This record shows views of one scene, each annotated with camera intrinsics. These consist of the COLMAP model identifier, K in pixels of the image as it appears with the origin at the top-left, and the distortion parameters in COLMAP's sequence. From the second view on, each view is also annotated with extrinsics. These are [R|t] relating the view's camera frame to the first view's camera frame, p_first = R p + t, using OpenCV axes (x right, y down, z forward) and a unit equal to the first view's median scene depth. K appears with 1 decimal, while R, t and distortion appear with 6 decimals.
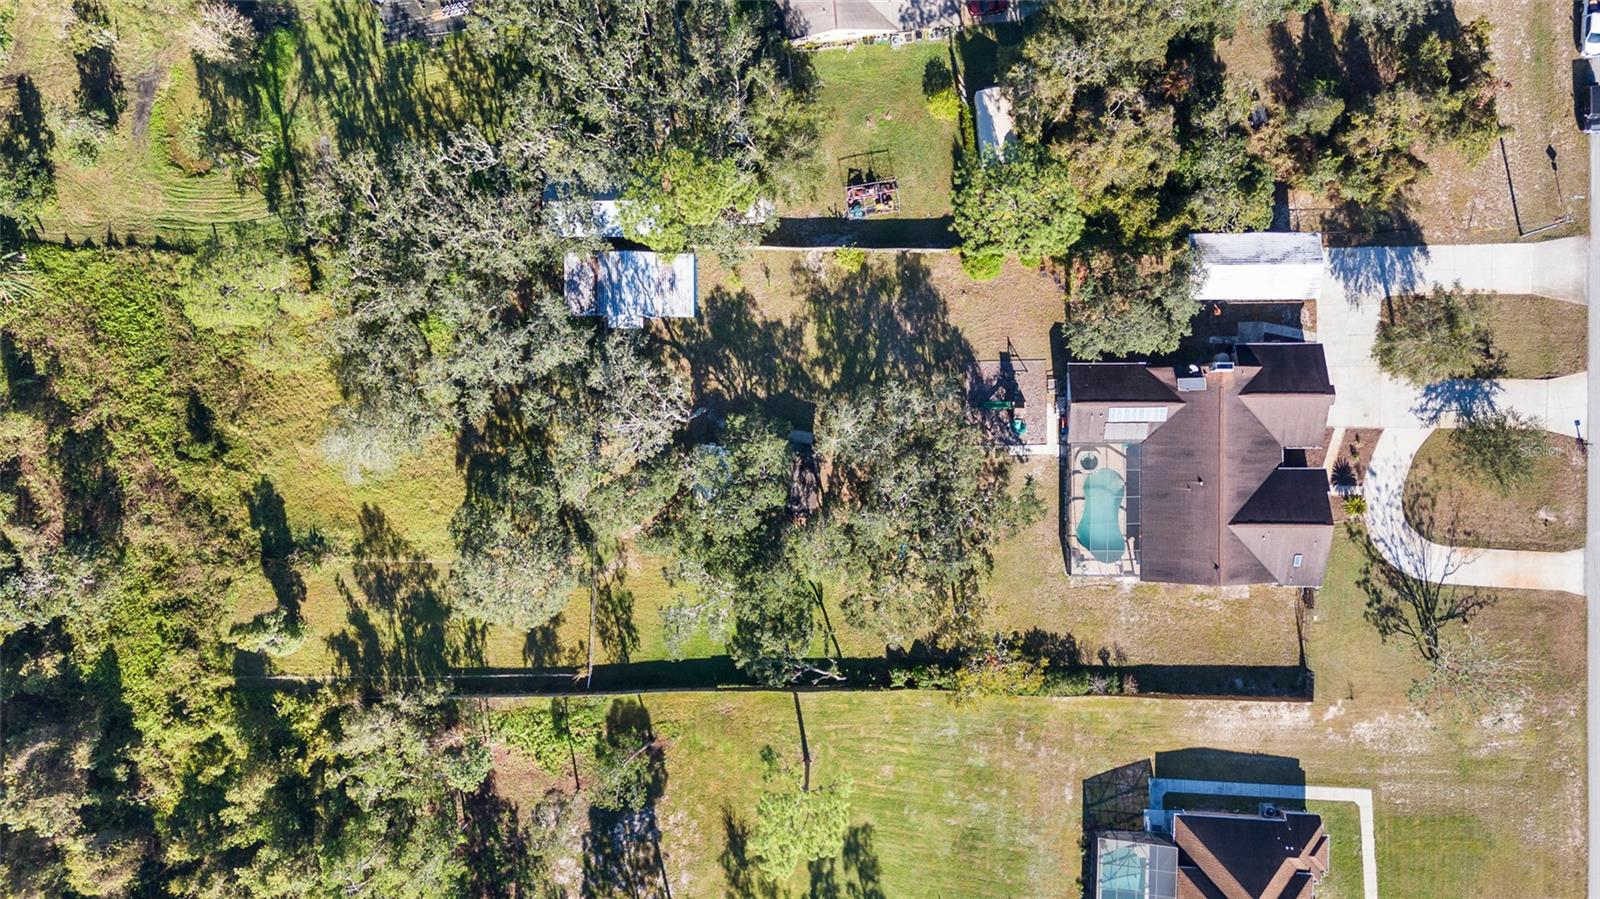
lens RADIAL K [[1166.8, 0, 800.0], [0, 1166.8, 449.5], [0, 0, 1]] dist [0.090951, -0.074085]
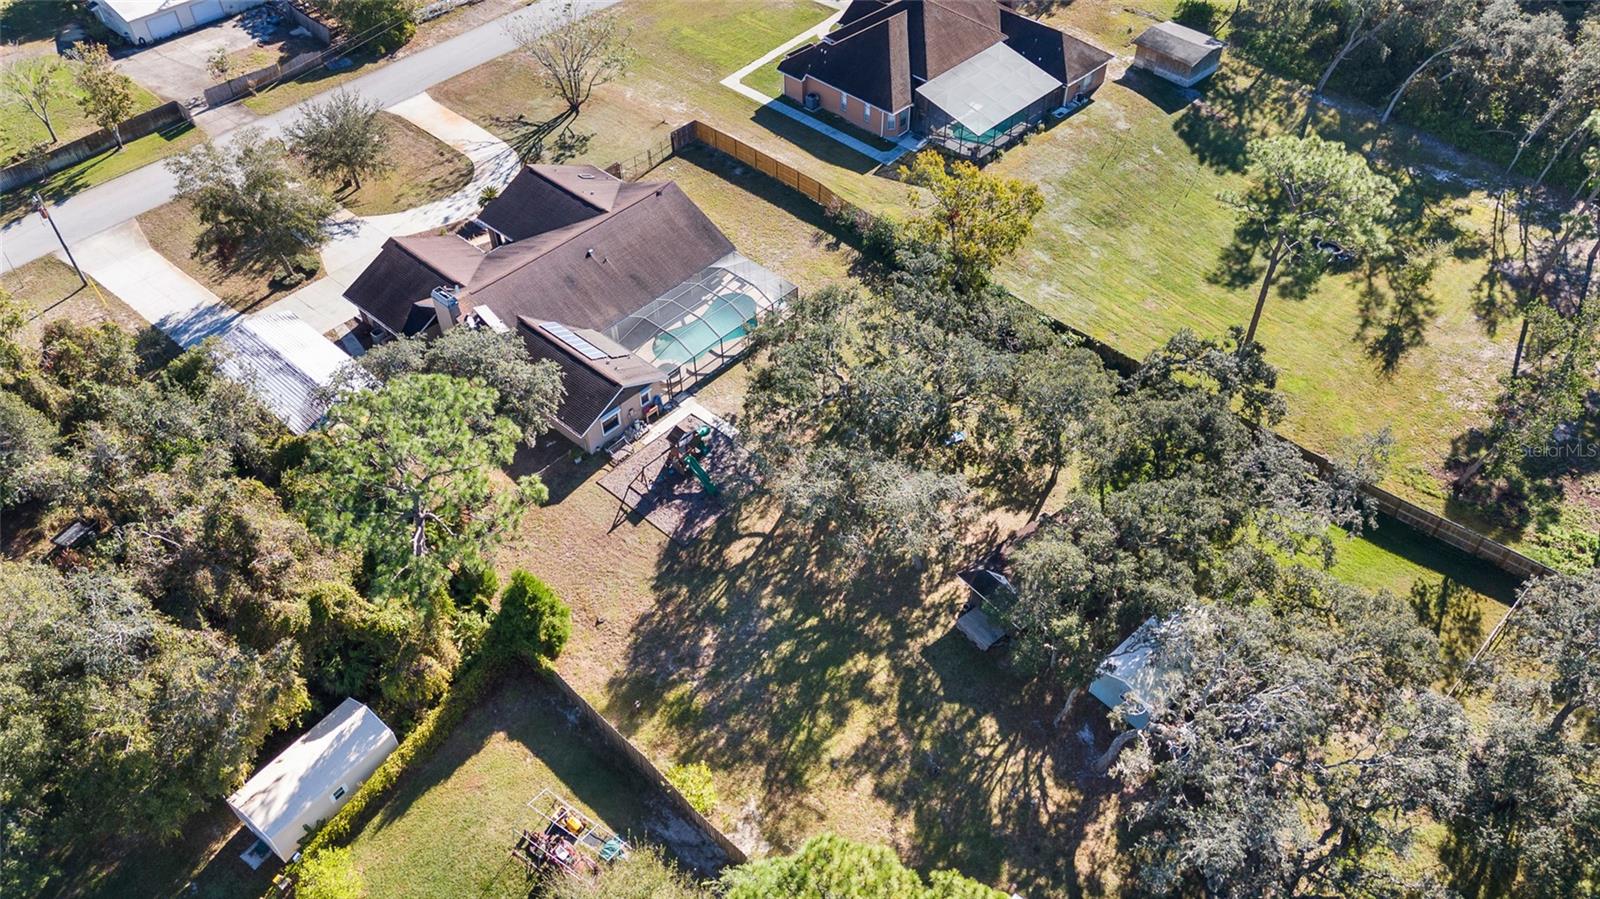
lens RADIAL K [[1167.4, 0, 800.0], [0, 1167.4, 449.5], [0, 0, 1]] dist [0.079969, -0.066957]
pose [[-0.737670, -0.445484, 0.507334, -0.188585], [0.673581, -0.536983, 0.507876, -0.316347], [0.046179, 0.716375, 0.696186, 0.547486]]
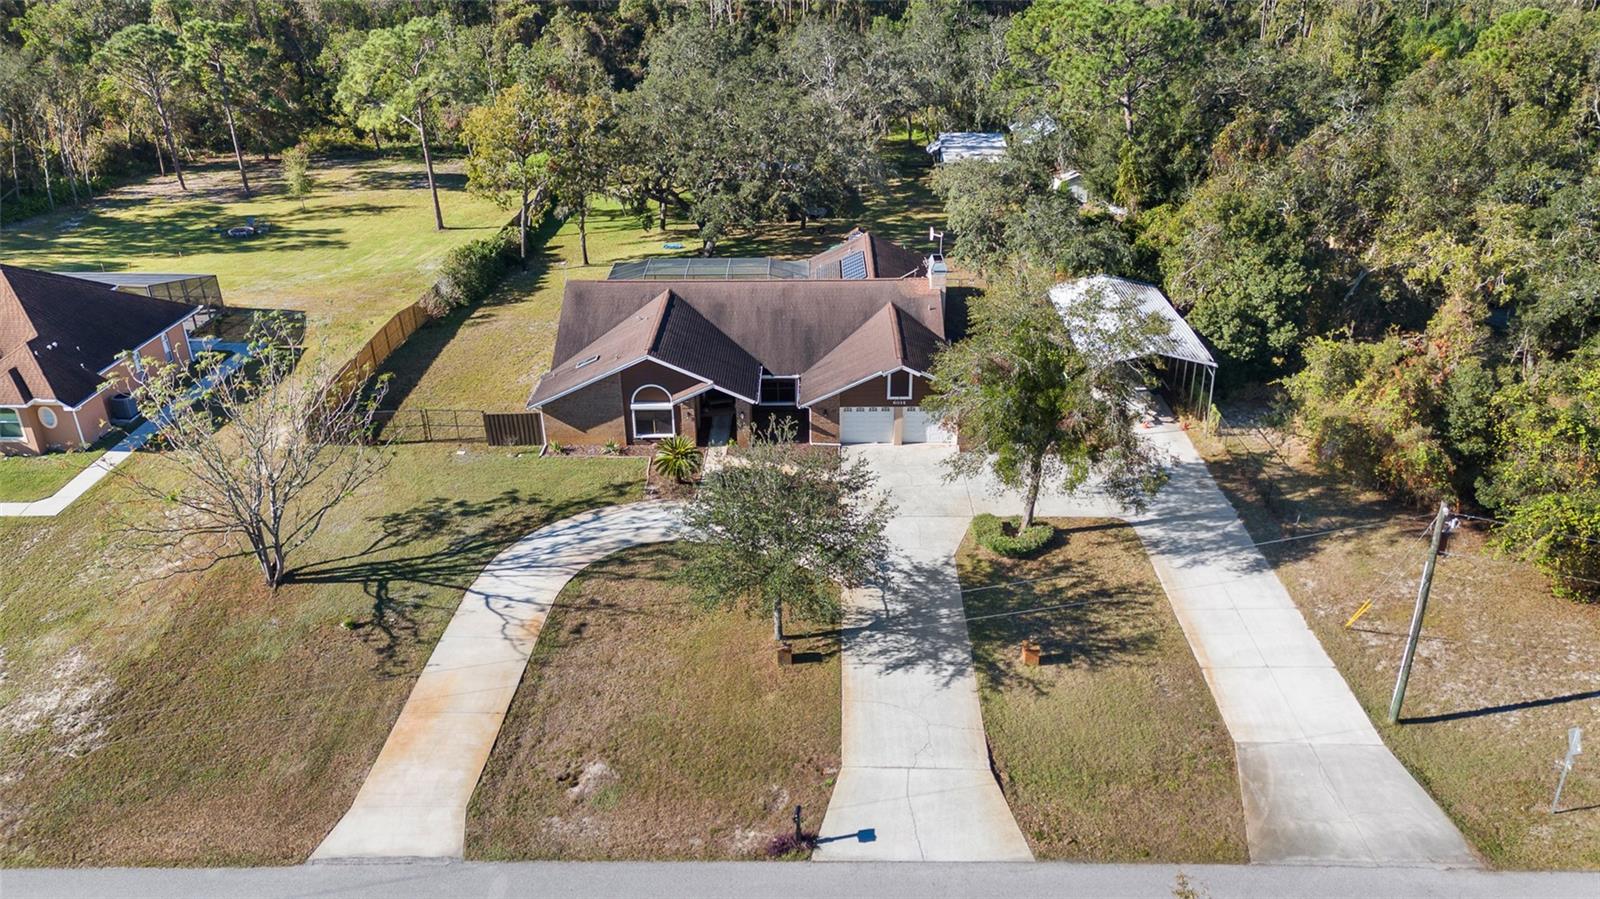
lens RADIAL K [[1166.8, 0, 800.0], [0, 1166.8, 449.5], [0, 0, 1]] dist [0.090951, -0.074085]
pose [[-0.013718, 0.473848, -0.880500, 0.867857], [-0.999901, -0.003769, 0.013550, -0.008643], [0.003102, 0.880598, 0.473853, 0.755857]]
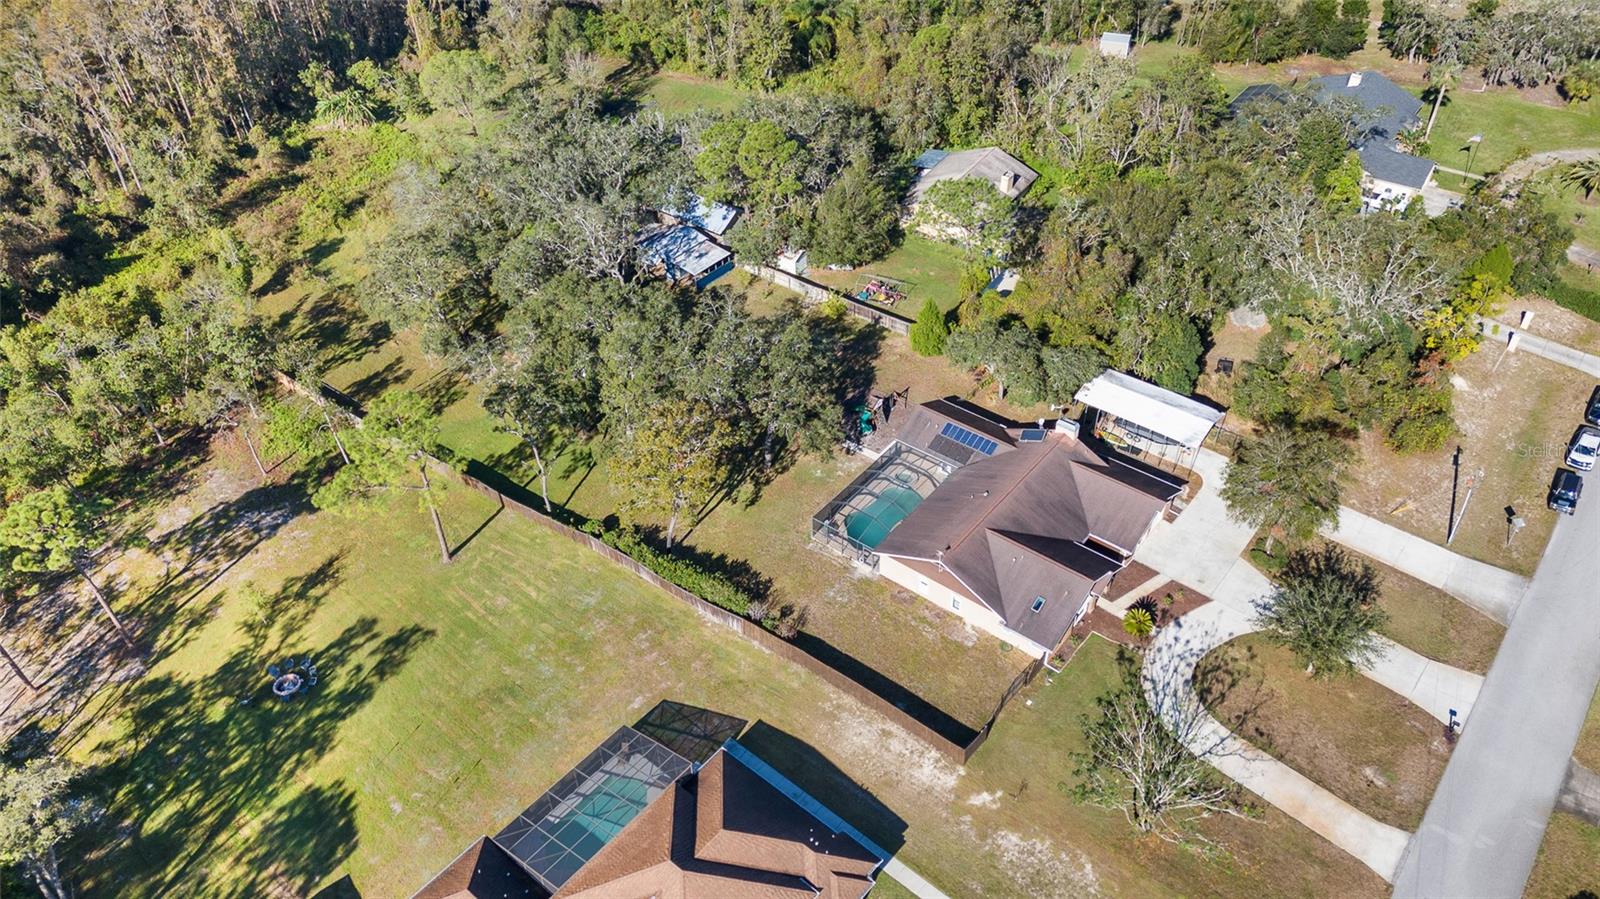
lens RADIAL K [[1167.4, 0, 800.0], [0, 1167.4, 449.5], [0, 0, 1]] dist [0.079969, -0.066957]
pose [[0.784925, 0.417148, -0.458127, 0.594882], [-0.619318, 0.506293, -0.600094, 0.604860], [-0.018381, 0.754755, 0.655749, 0.375396]]
